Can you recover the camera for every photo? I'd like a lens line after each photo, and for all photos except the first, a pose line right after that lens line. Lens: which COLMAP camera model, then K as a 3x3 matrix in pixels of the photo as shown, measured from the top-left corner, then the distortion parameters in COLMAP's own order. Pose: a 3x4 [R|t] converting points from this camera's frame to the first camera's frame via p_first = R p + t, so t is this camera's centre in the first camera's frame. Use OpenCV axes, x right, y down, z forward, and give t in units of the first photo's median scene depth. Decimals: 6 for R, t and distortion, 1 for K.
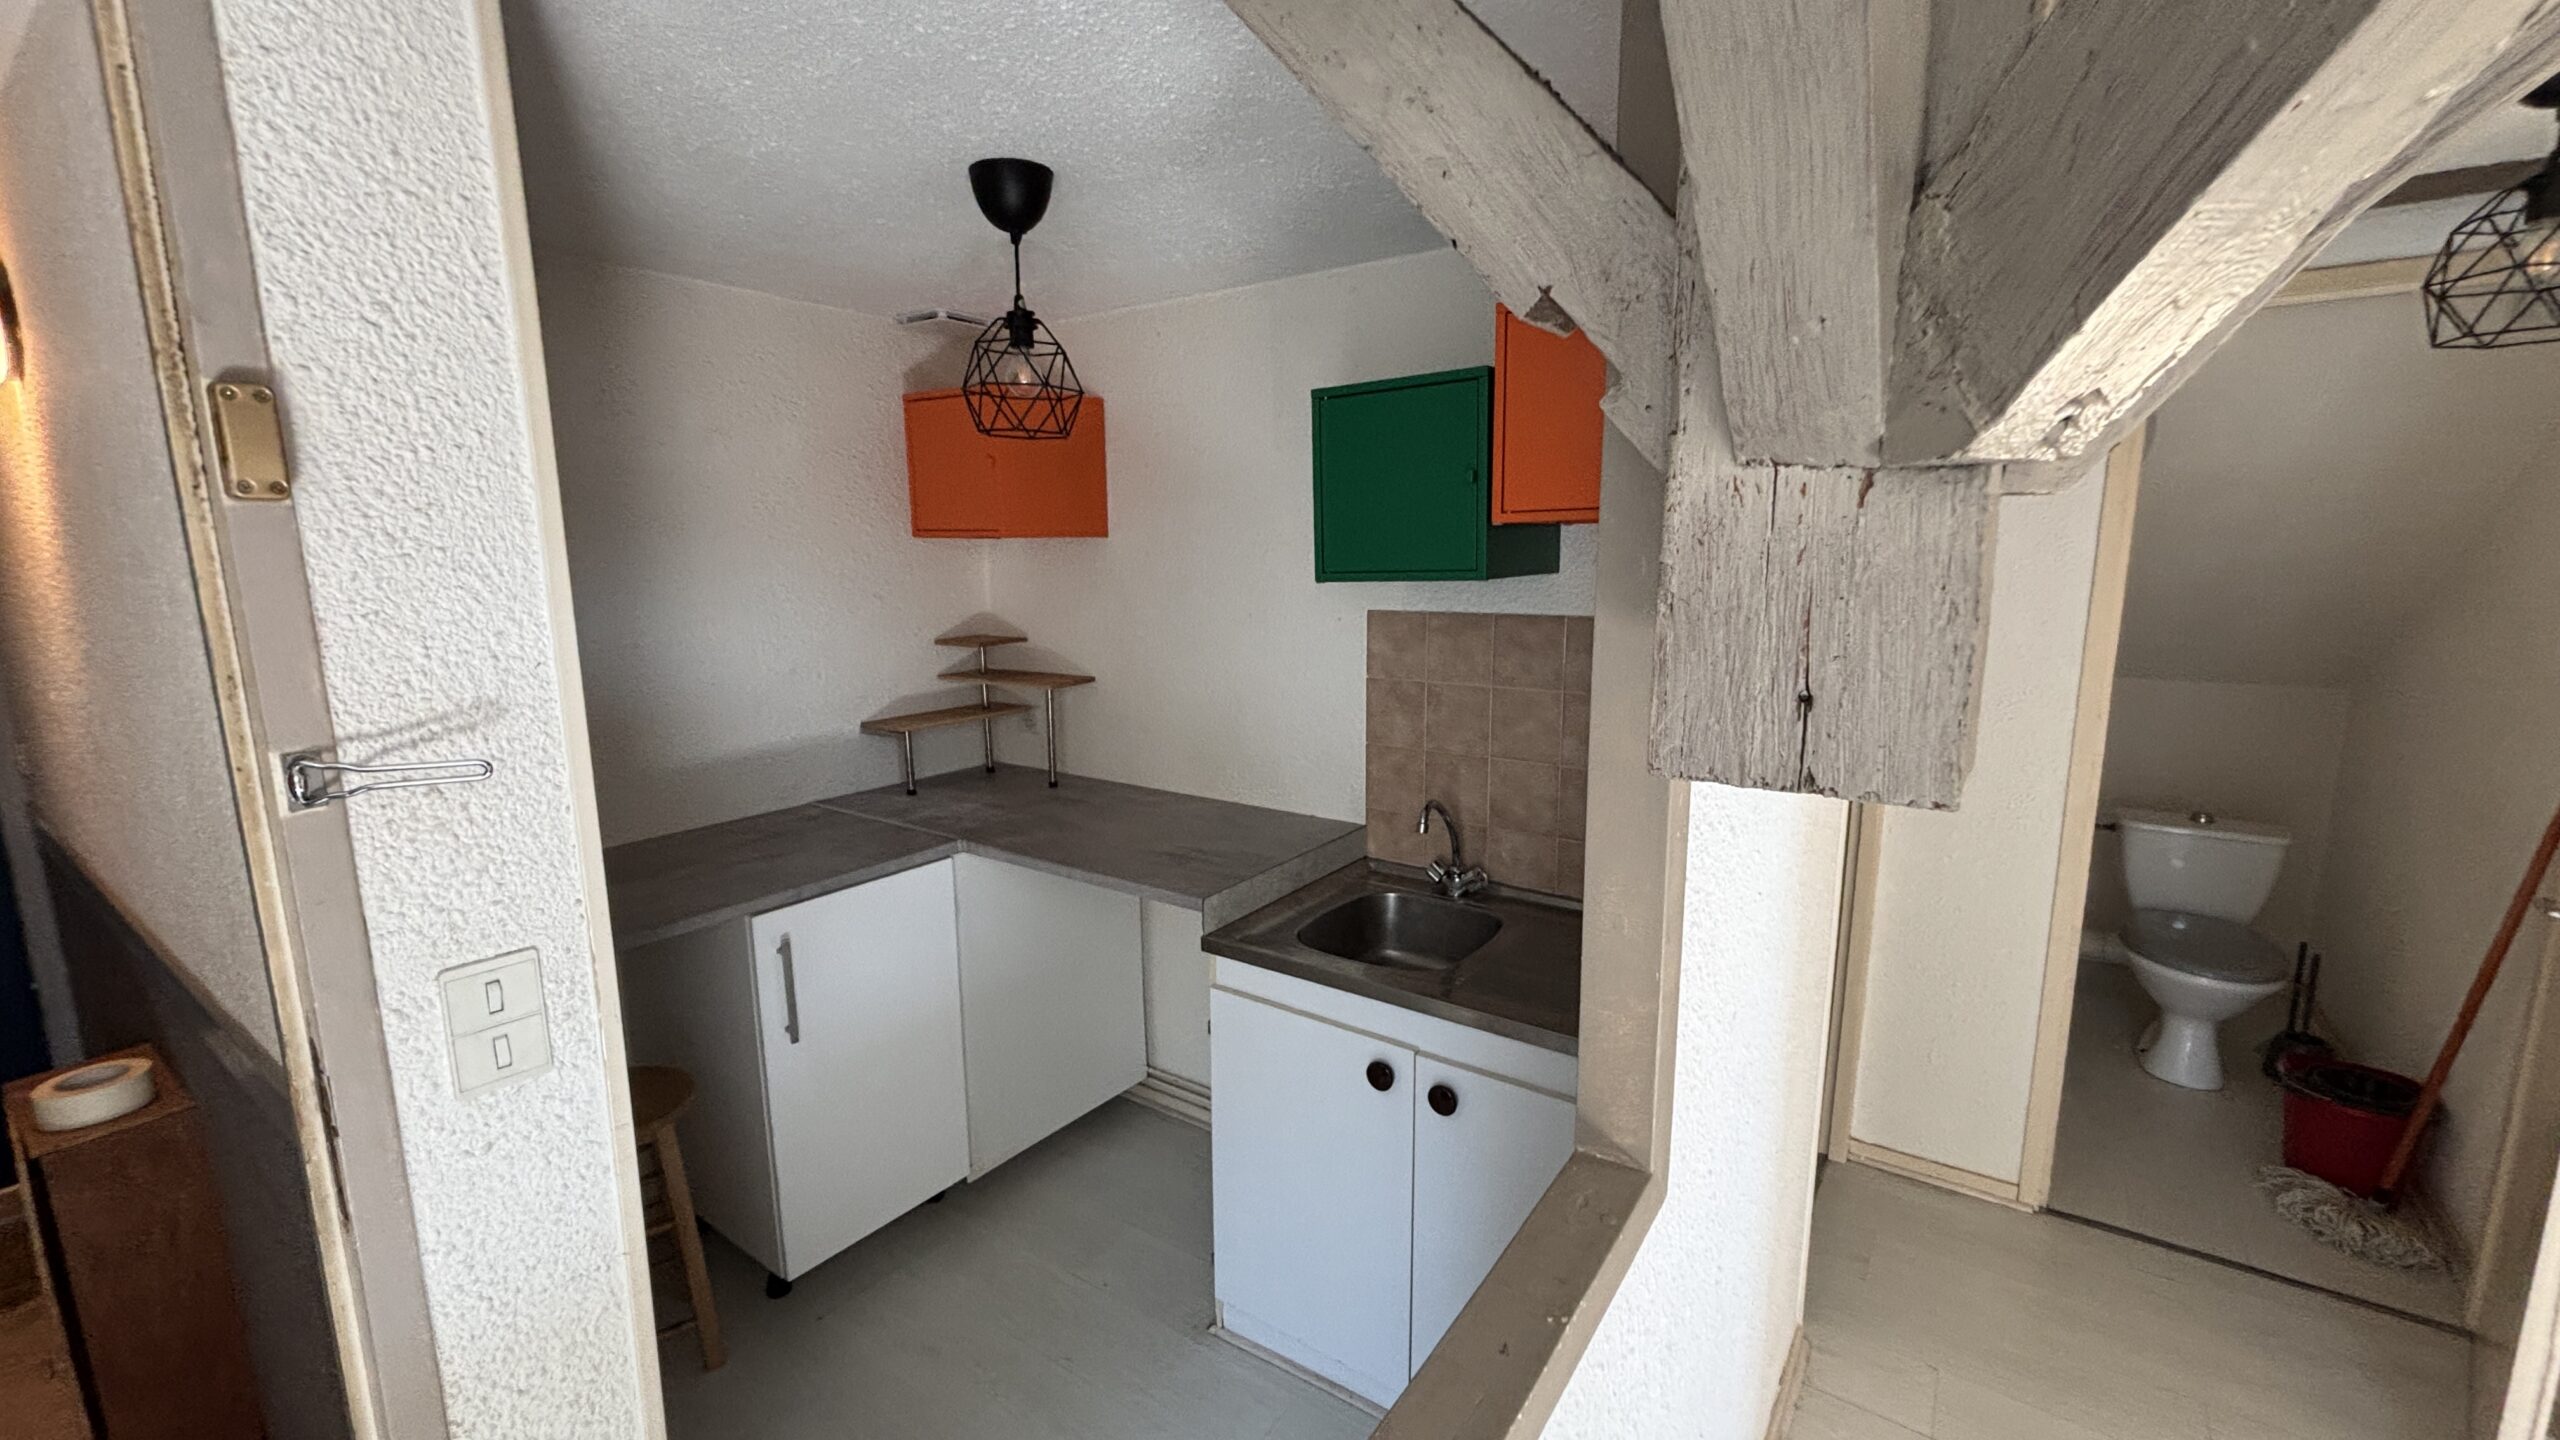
lens RADIAL K [[1008.9, 0, 1312.5], [0, 1008.9, 704.4], [0, 0, 1]] dist [-0.000019, 0.000115]
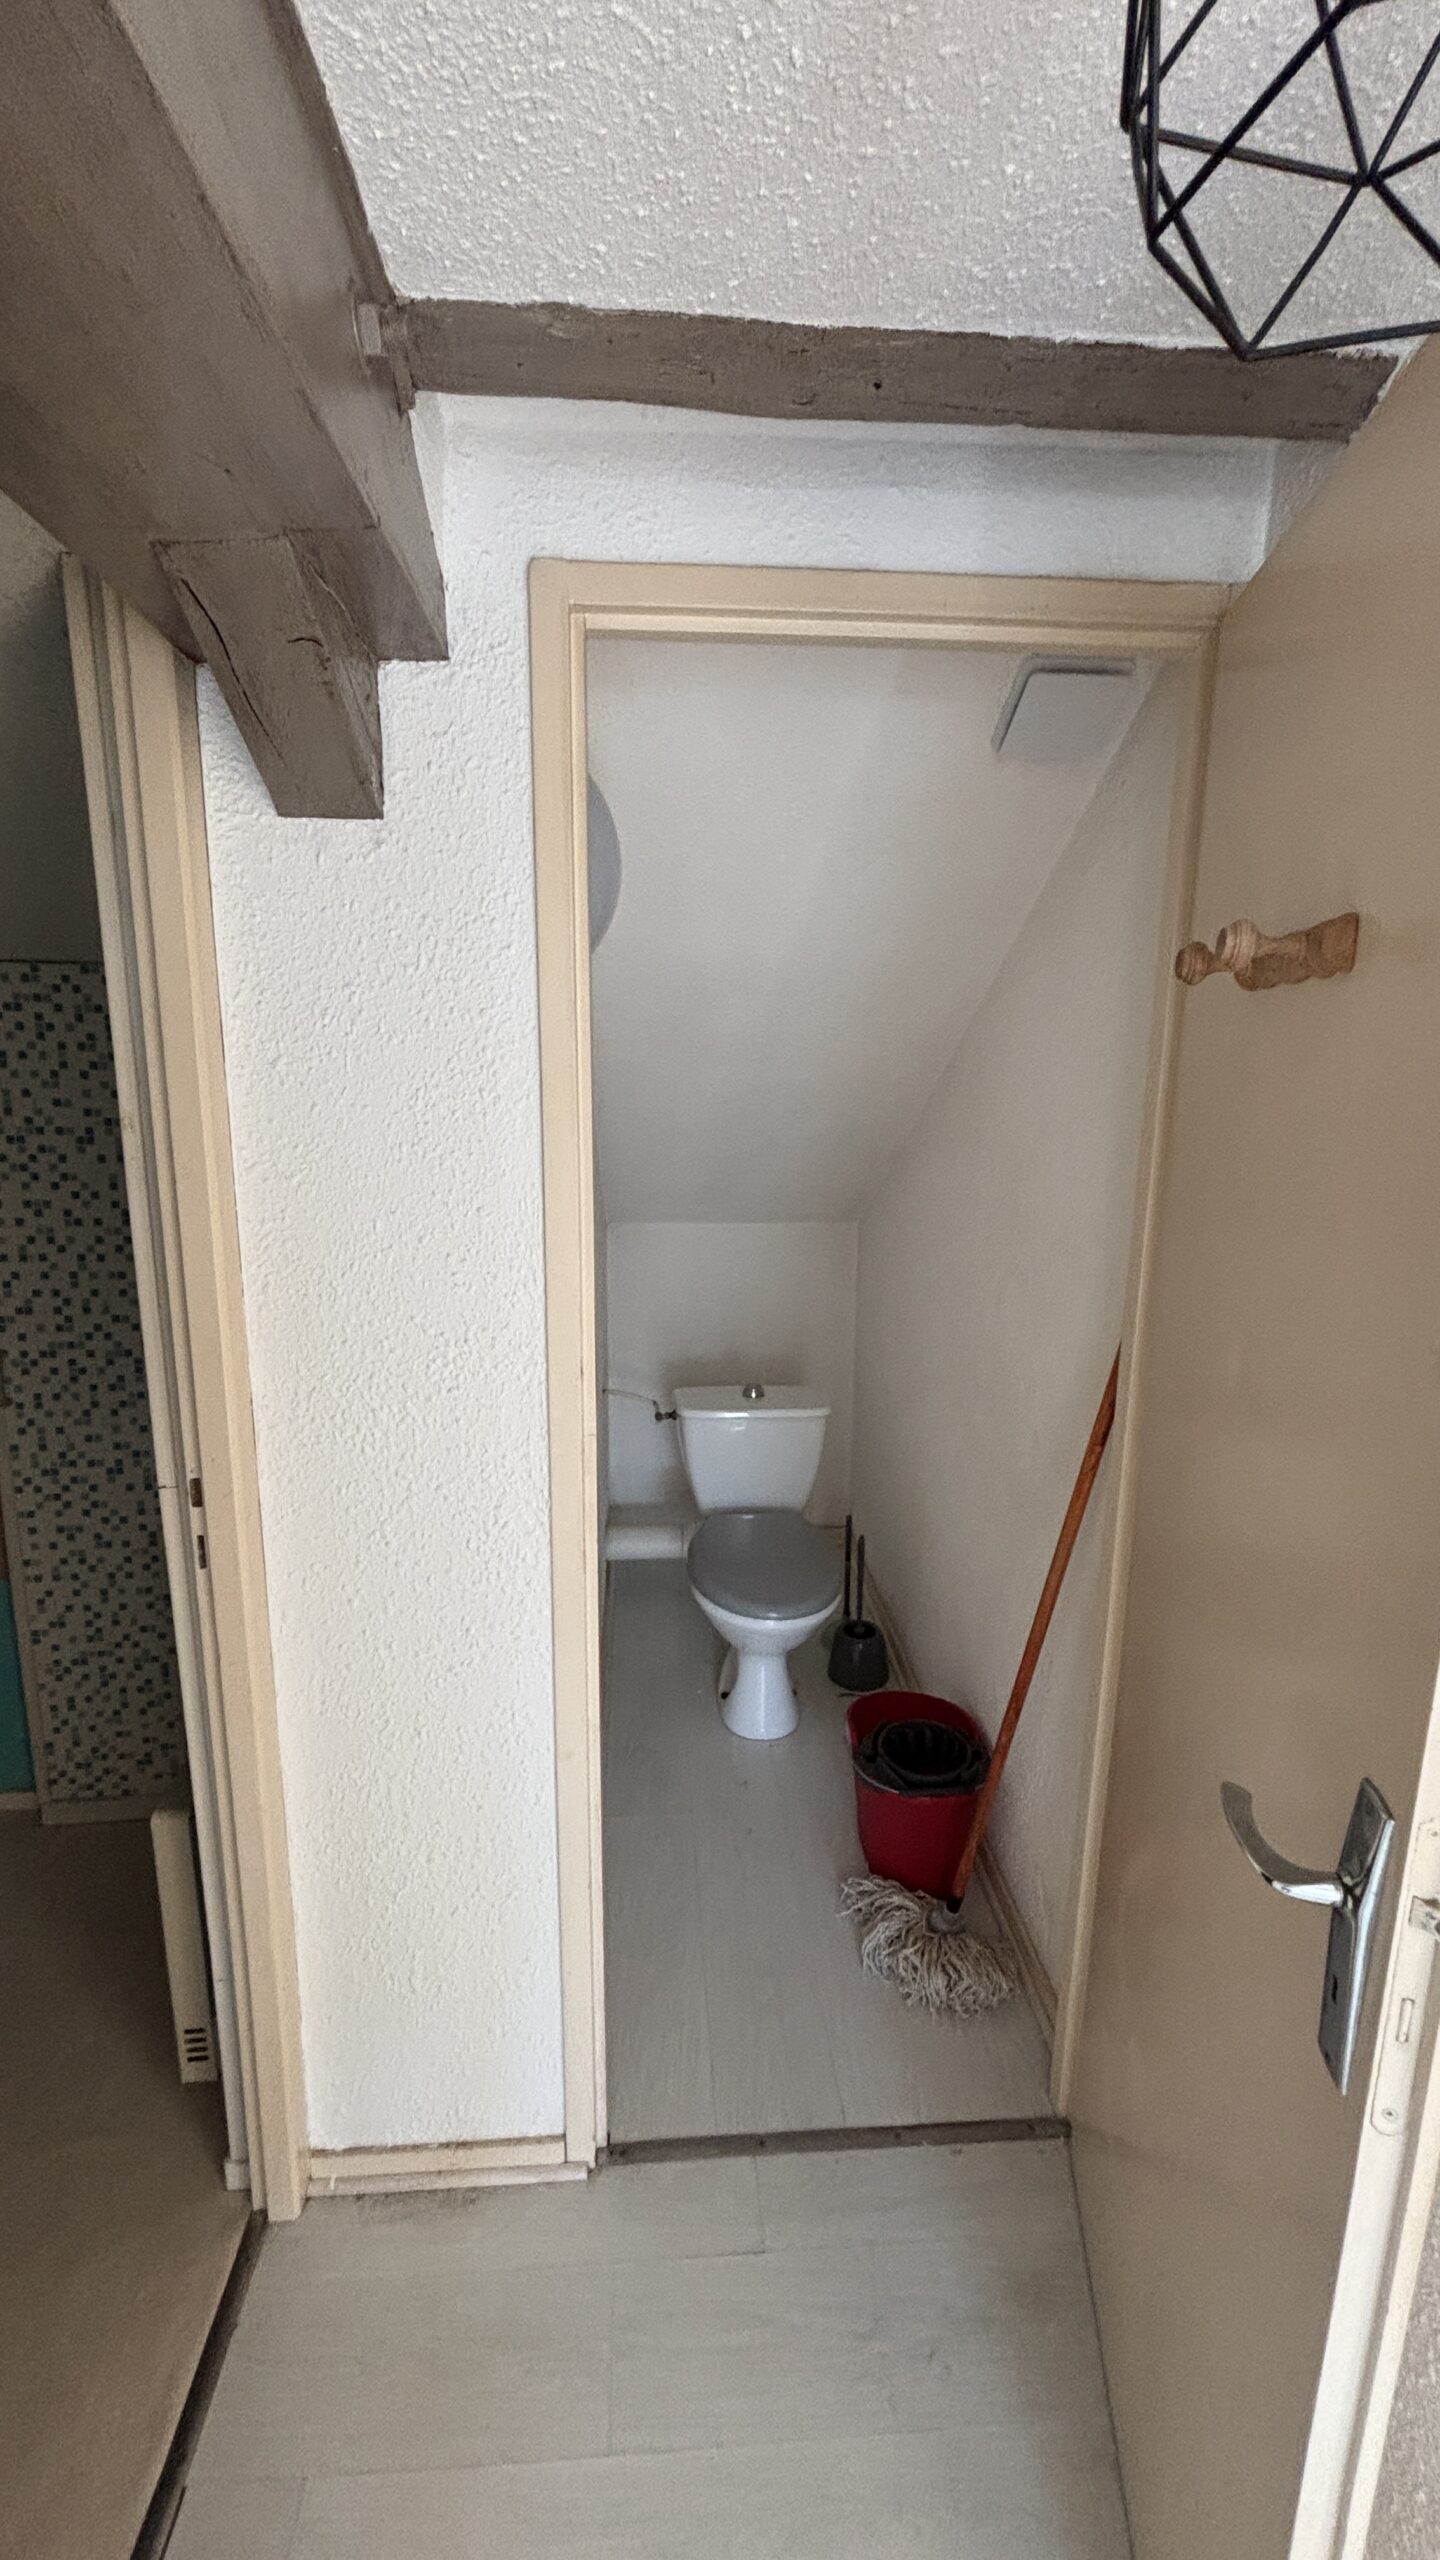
lens RADIAL K [[1048.3, 0, 720.0], [0, 1048.3, 1280.0], [0, 0, 1]] dist [0.002337, 0.000088]
pose [[0.771241, -0.116160, 0.625855, 0.447723], [0.087558, 0.993222, 0.076447, -0.070466], [-0.630492, -0.004160, 0.776184, 0.466898]]
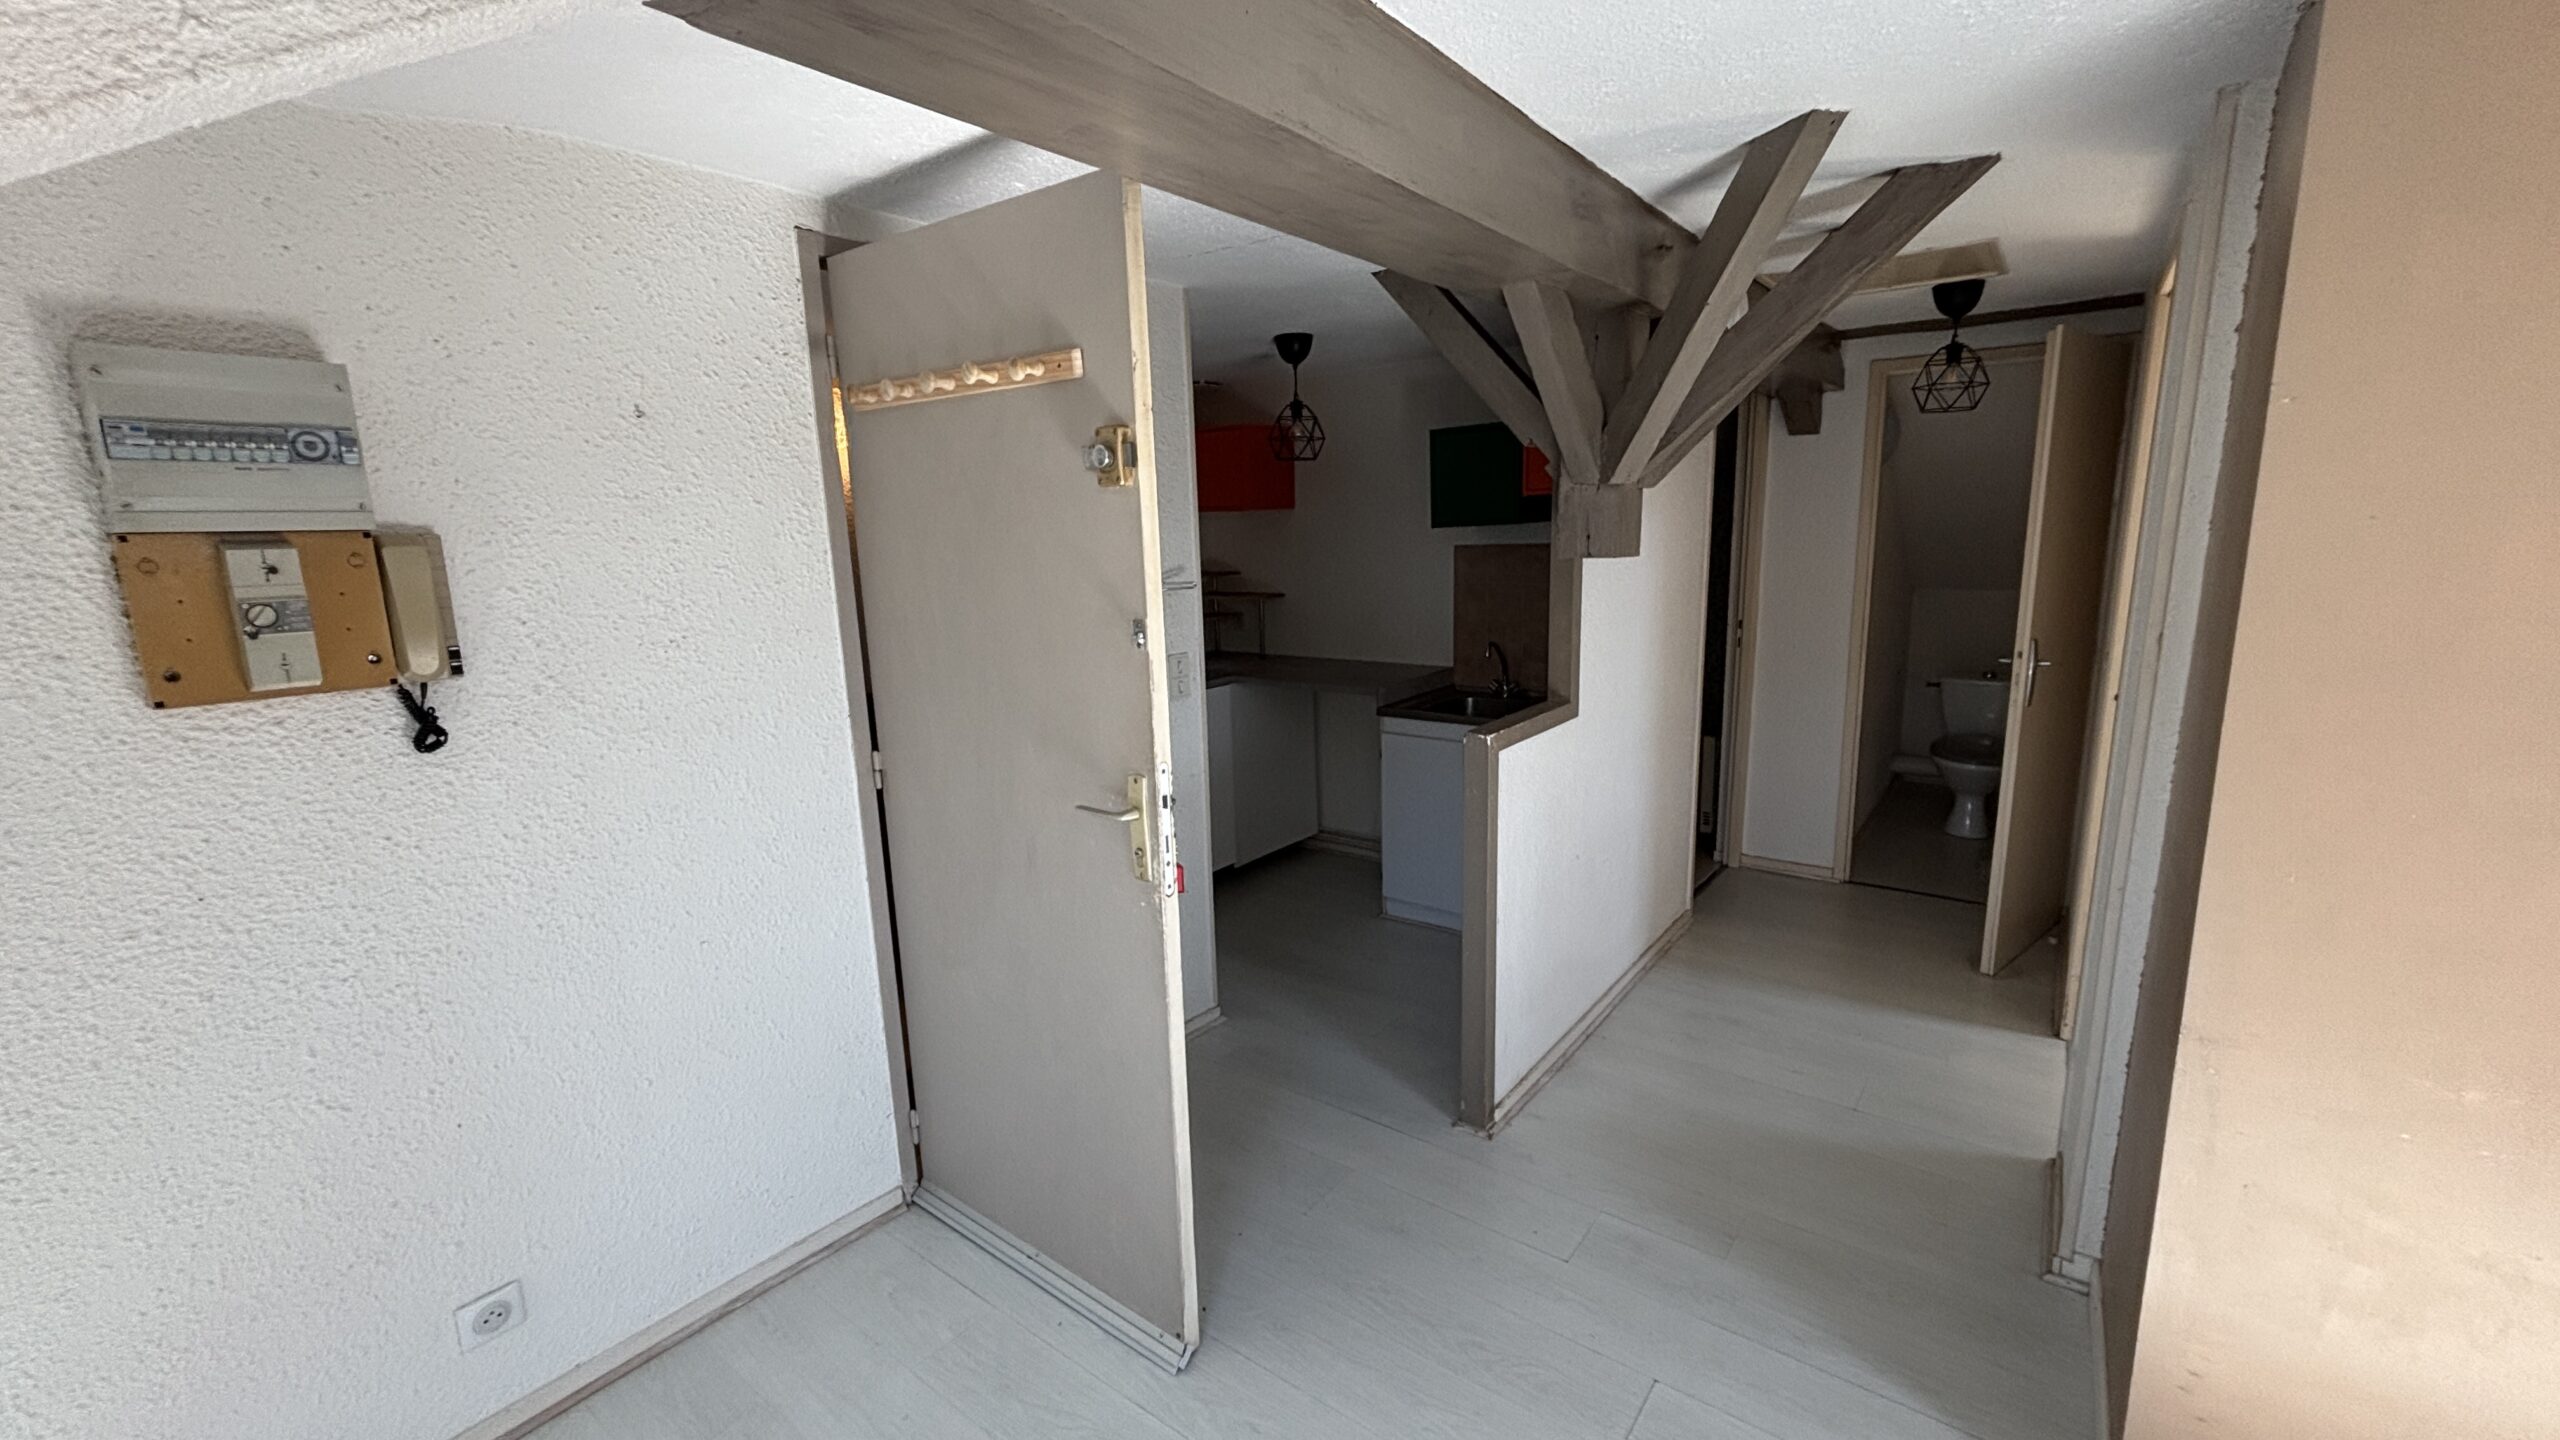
lens RADIAL K [[1048.3, 0, 1280.0], [0, 1048.3, 720.0], [0, 0, 1]] dist [0.002337, 0.000088]
pose [[0.997939, -0.009907, -0.063393, -0.137690], [0.011961, 0.999413, 0.032112, 0.150781], [0.063037, -0.032804, 0.997472, -0.878346]]
